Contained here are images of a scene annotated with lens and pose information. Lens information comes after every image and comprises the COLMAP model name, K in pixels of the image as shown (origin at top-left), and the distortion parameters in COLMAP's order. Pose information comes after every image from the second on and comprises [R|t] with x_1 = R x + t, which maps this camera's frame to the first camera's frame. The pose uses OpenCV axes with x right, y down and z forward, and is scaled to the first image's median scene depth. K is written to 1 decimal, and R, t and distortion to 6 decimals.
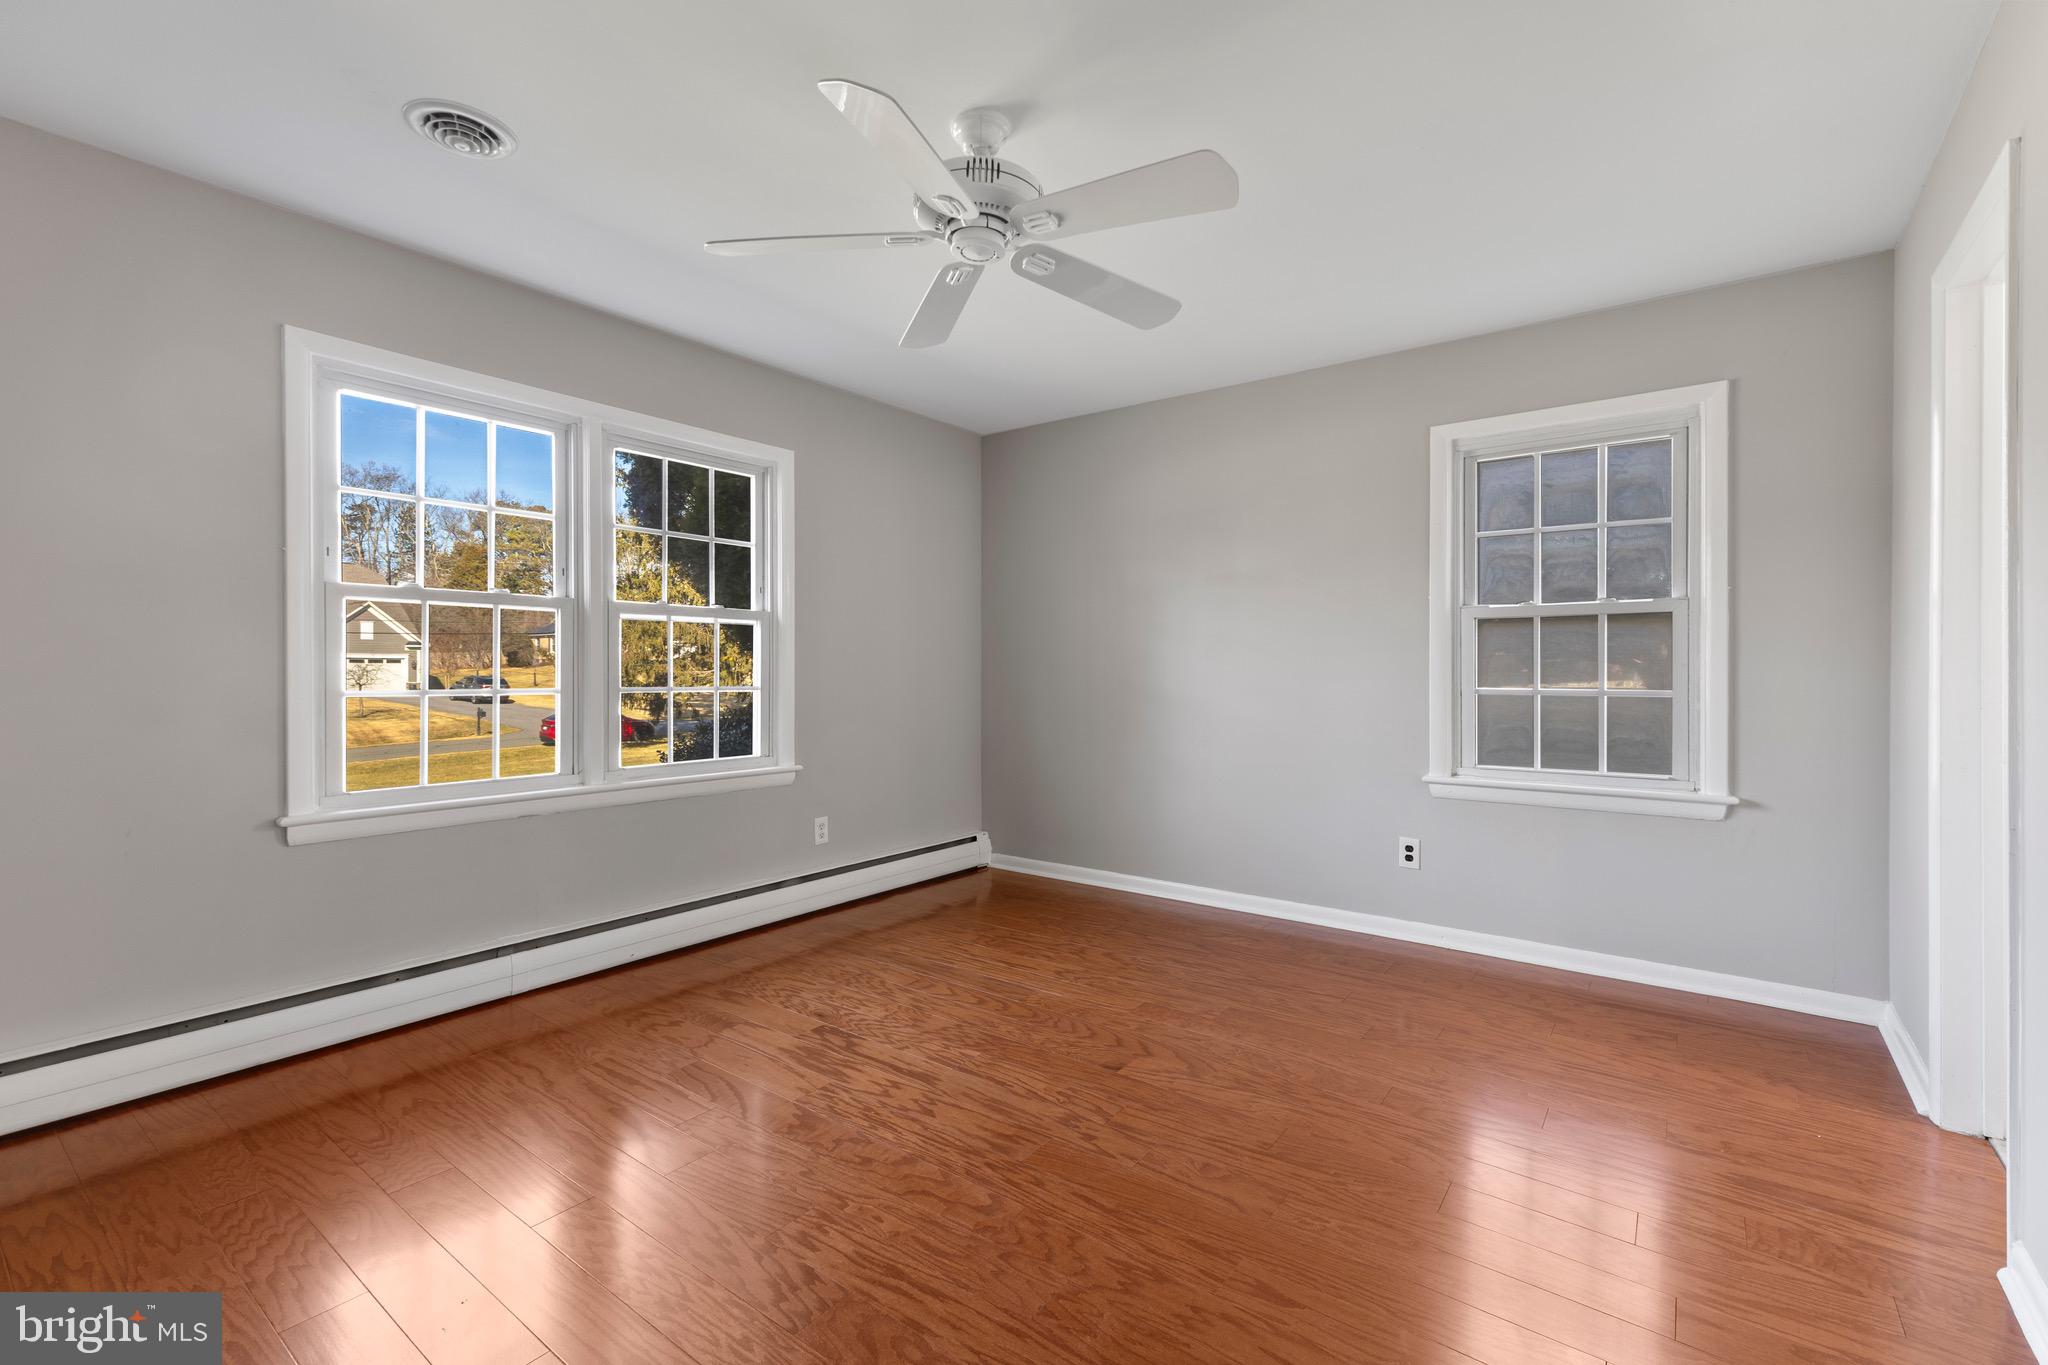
lens RADIAL K [[887.0, 0, 1026.5], [0, 887.0, 676.3], [0, 0, 1]] dist [0.015852, -0.000510]
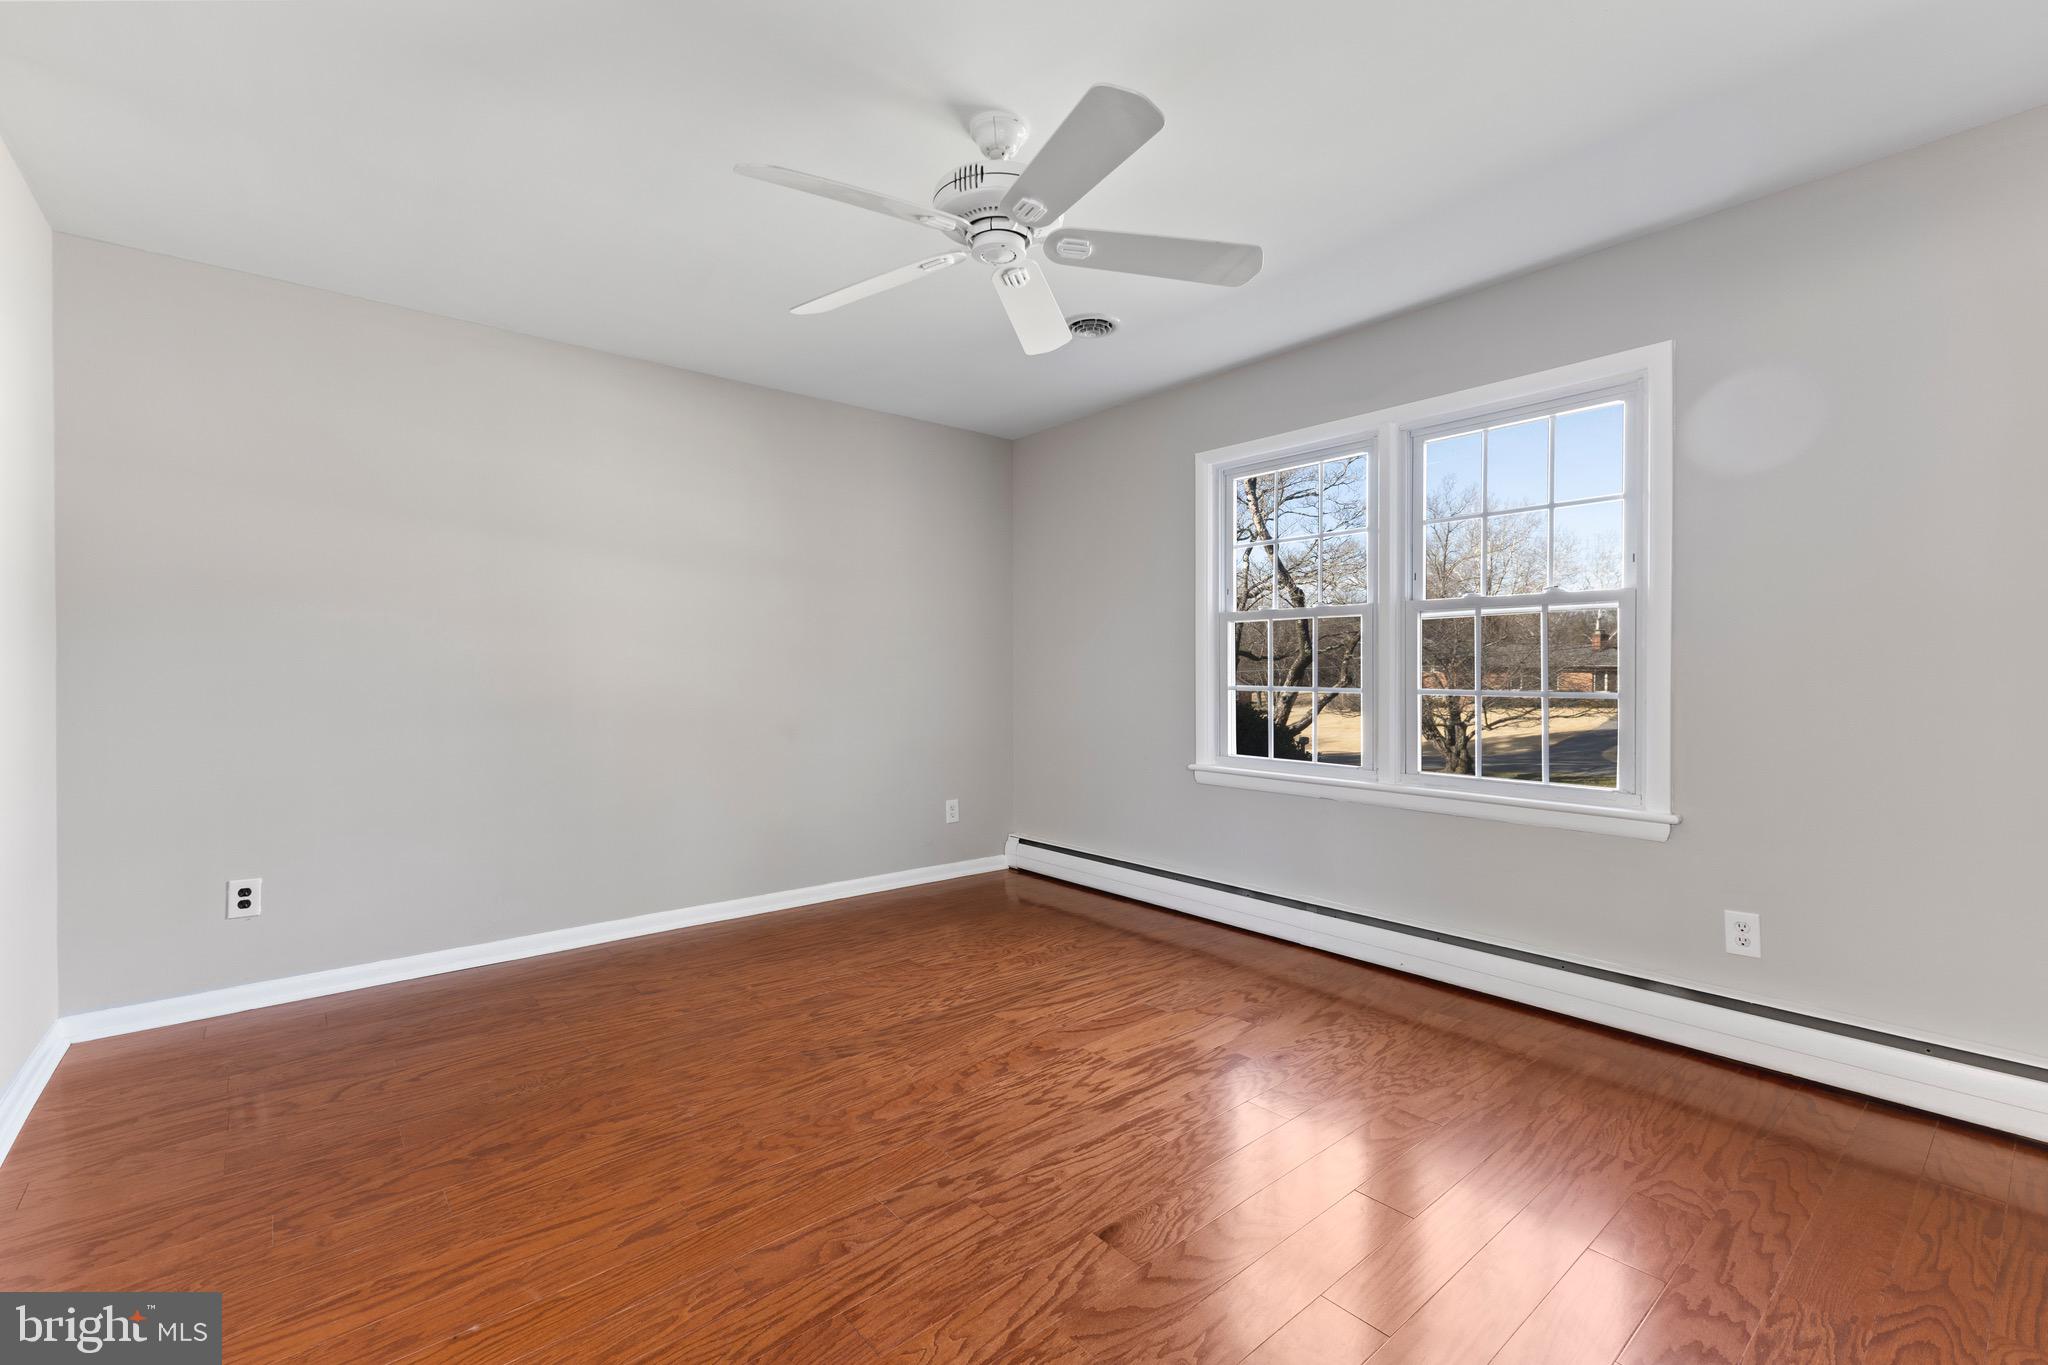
lens RADIAL K [[887.0, 0, 1021.4], [0, 887.0, 678.1], [0, 0, 1]] dist [0.015852, -0.000510]
pose [[-0.230729, 0.006319, -0.972998, 0.819942], [-0.004619, 0.999961, 0.007590, -0.006865], [0.973007, 0.006245, -0.230690, 1.120695]]
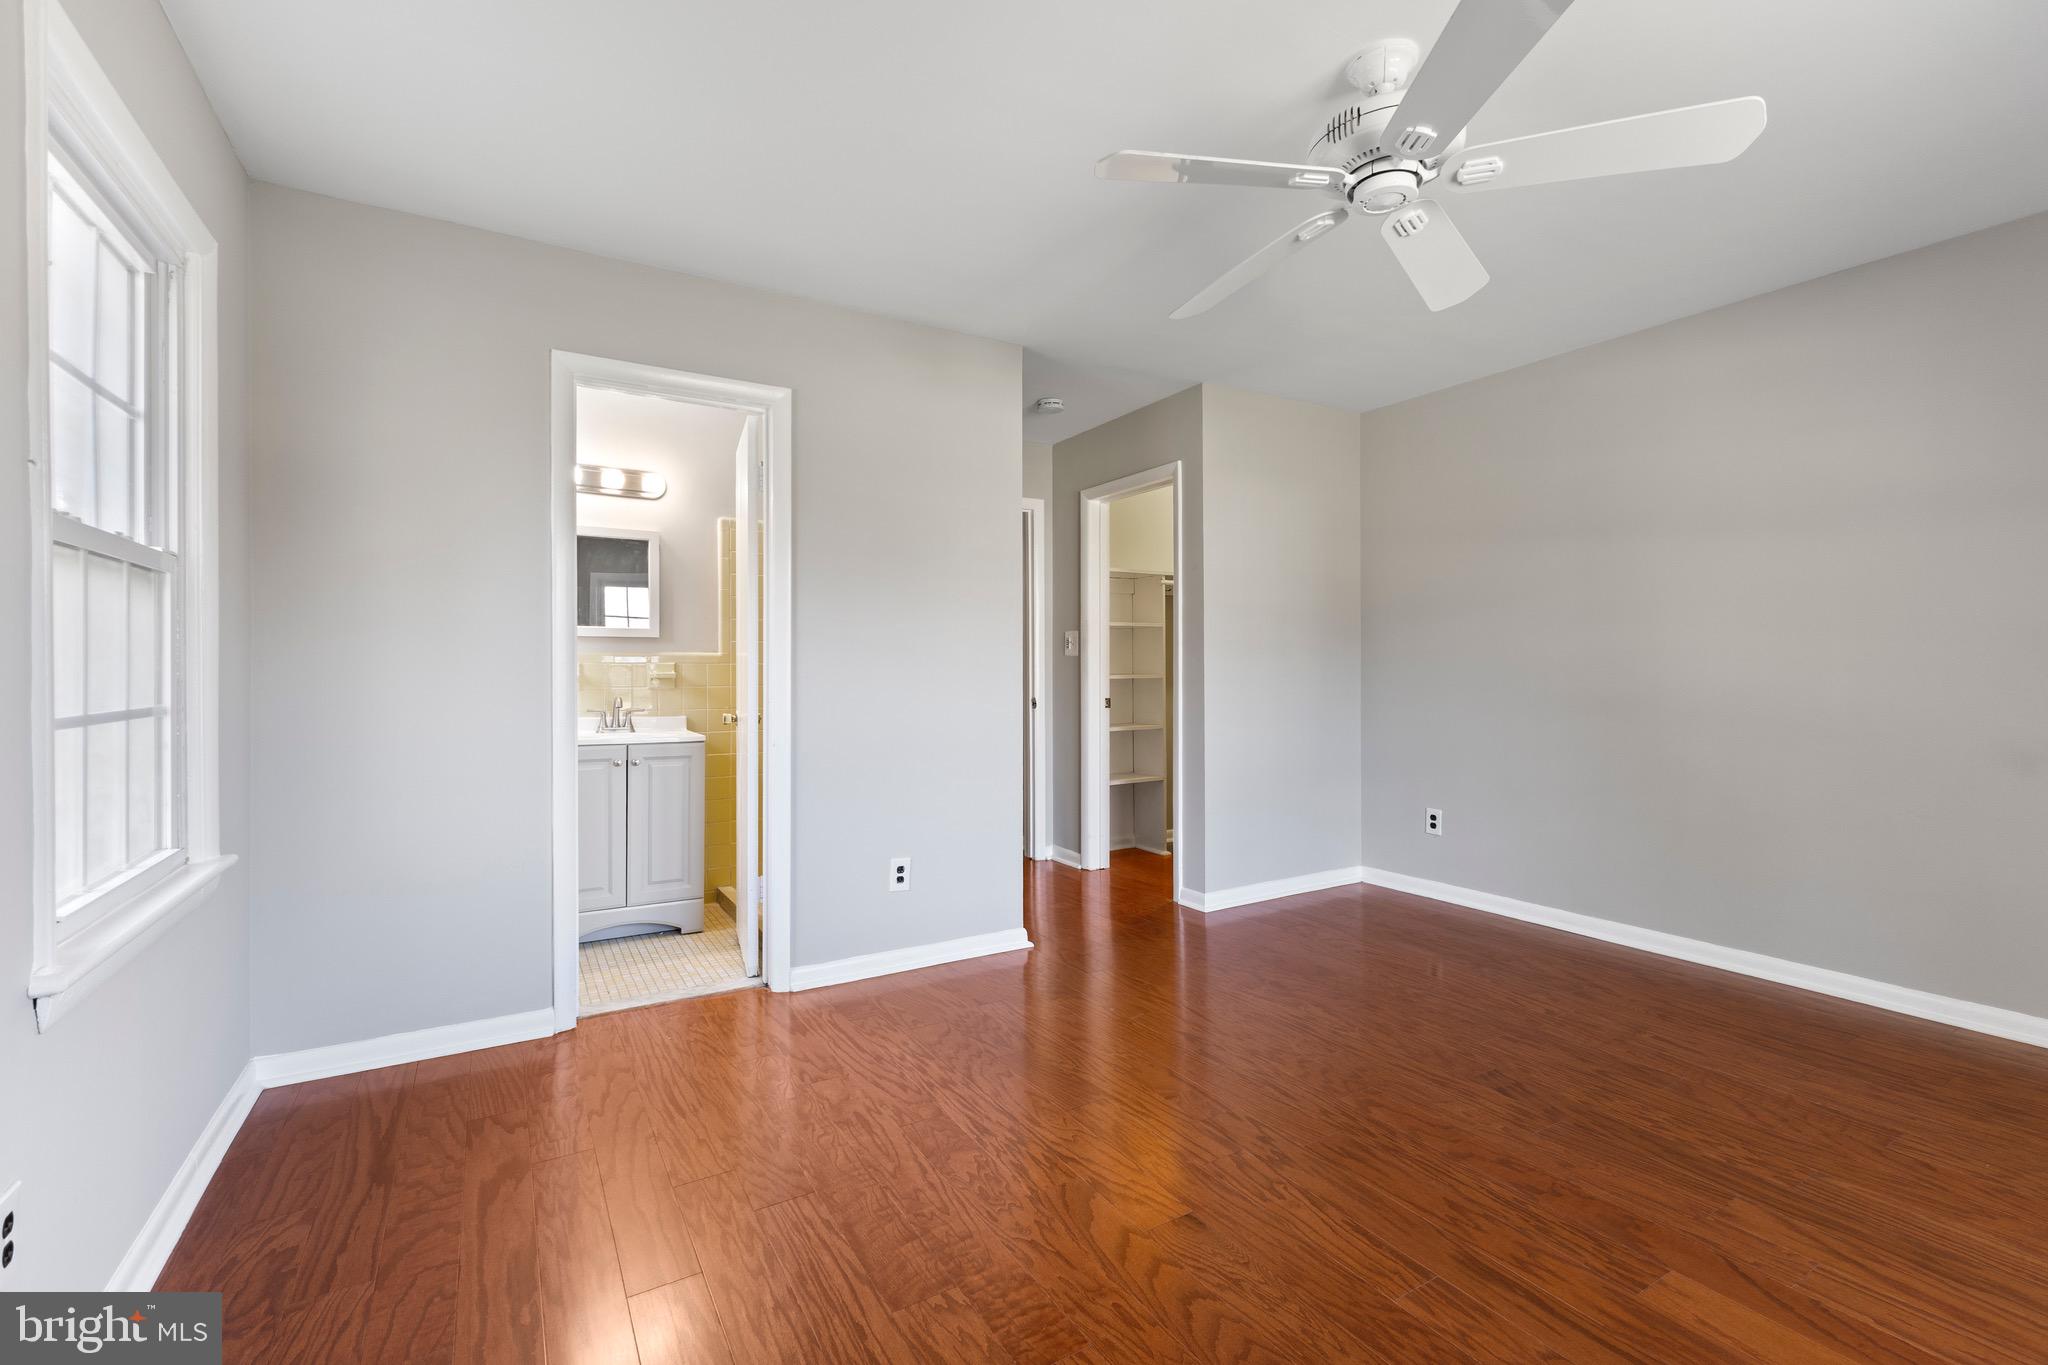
lens RADIAL K [[887.0, 0, 1025.0], [0, 887.0, 667.1], [0, 0, 1]] dist [0.015852, -0.000510]
pose [[-0.923897, 0.005490, 0.382602, -0.057679], [0.007249, 0.999969, 0.003156, -0.012062], [-0.382572, 0.005689, -0.923908, 1.760004]]
